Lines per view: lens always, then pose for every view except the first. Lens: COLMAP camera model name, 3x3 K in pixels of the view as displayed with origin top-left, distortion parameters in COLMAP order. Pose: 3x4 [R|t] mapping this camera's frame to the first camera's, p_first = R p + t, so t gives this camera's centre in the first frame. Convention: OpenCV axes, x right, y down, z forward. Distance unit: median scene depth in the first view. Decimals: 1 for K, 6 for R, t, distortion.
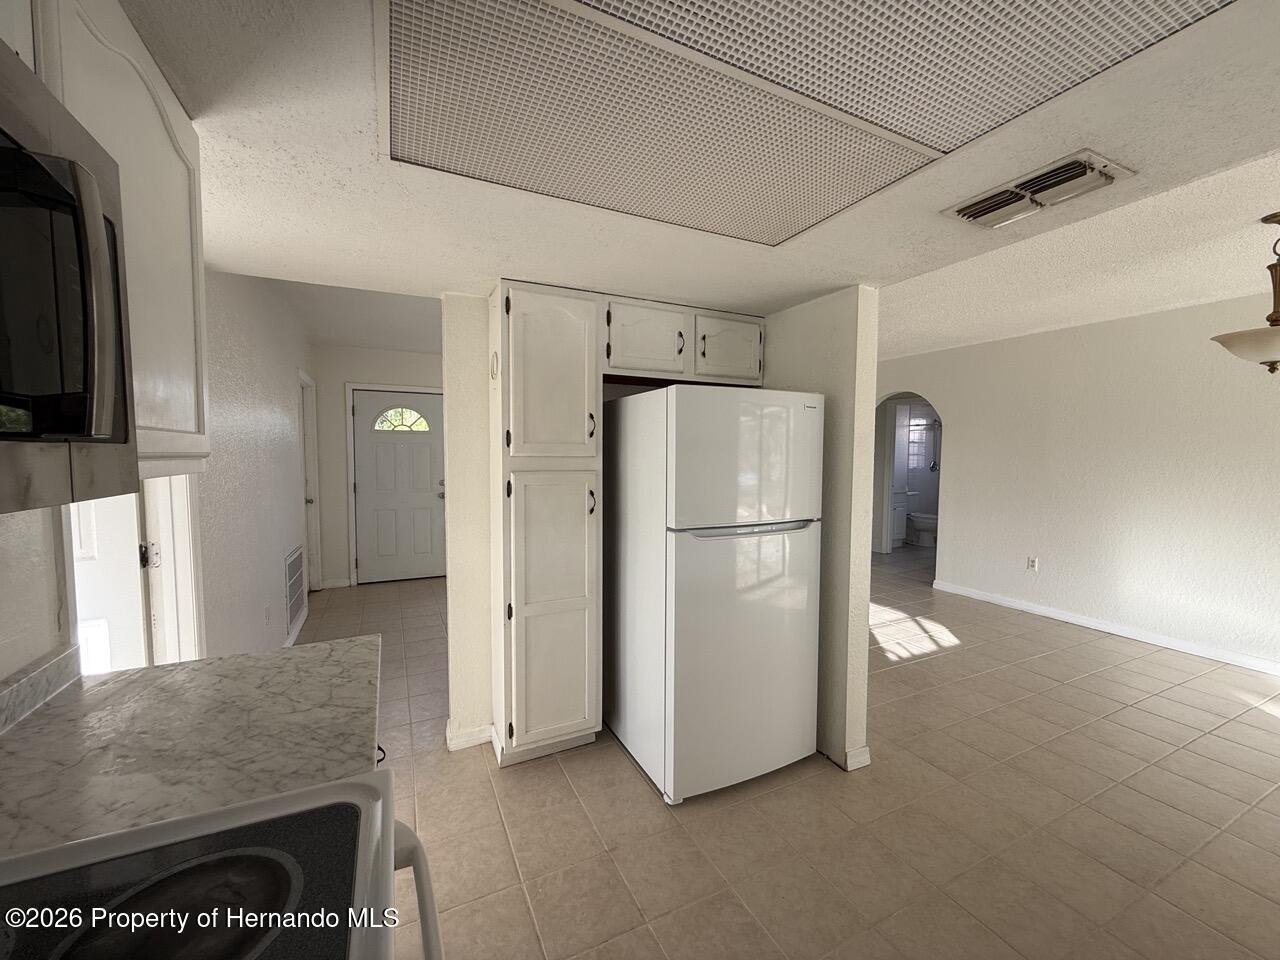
lens RADIAL K [[509.6, 0, 641.2], [0, 509.6, 476.3], [0, 0, 1]] dist [0.000407, 0.000217]
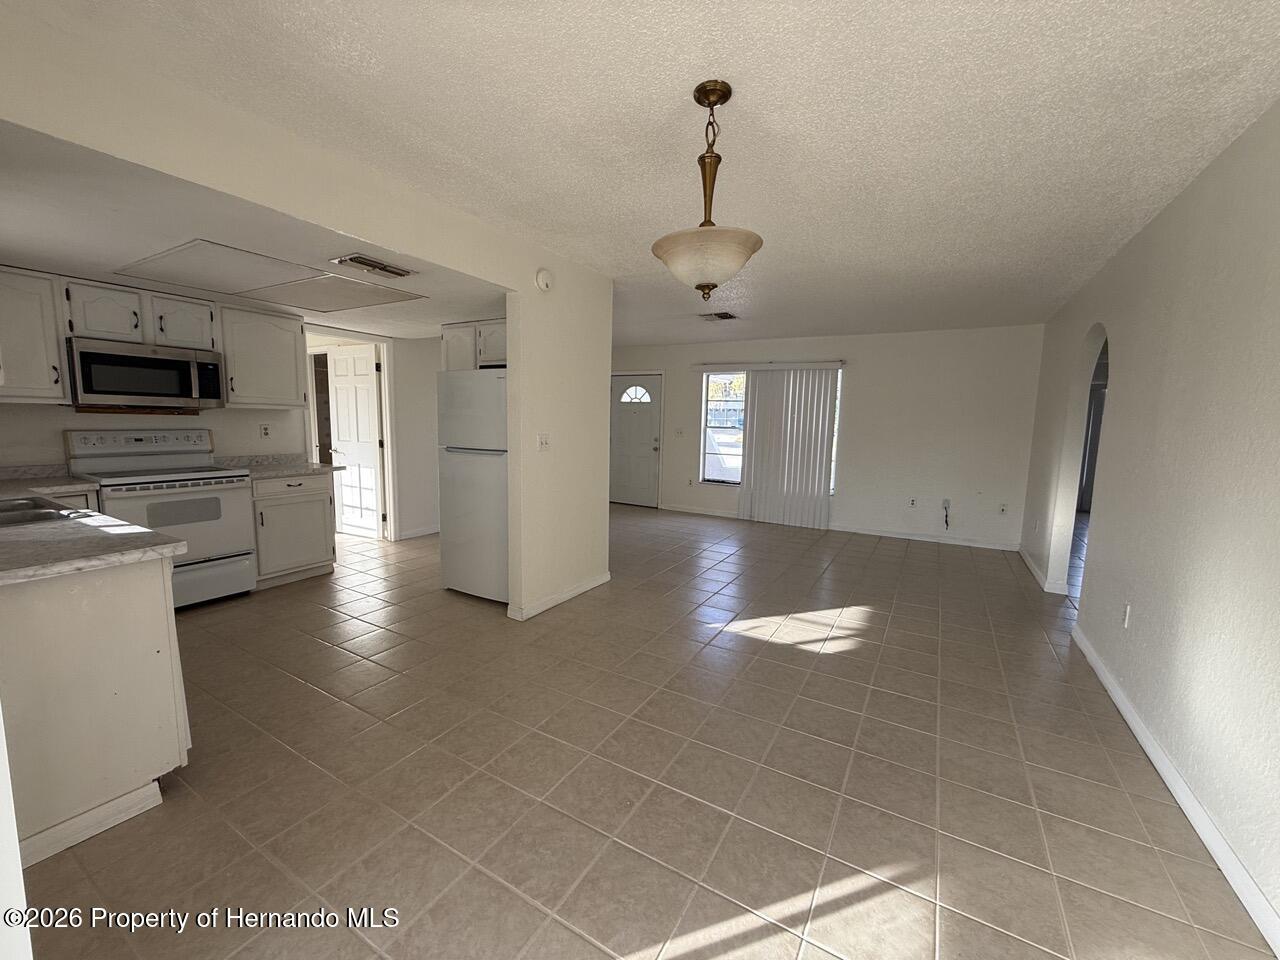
lens RADIAL K [[509.6, 0, 641.2], [0, 509.6, 476.3], [0, 0, 1]] dist [0.000407, 0.000217]
pose [[0.553691, 0.115072, -0.824733, 1.108468], [-0.079192, 0.993194, 0.085410, -0.004671], [0.828948, 0.018022, 0.559035, 0.288201]]
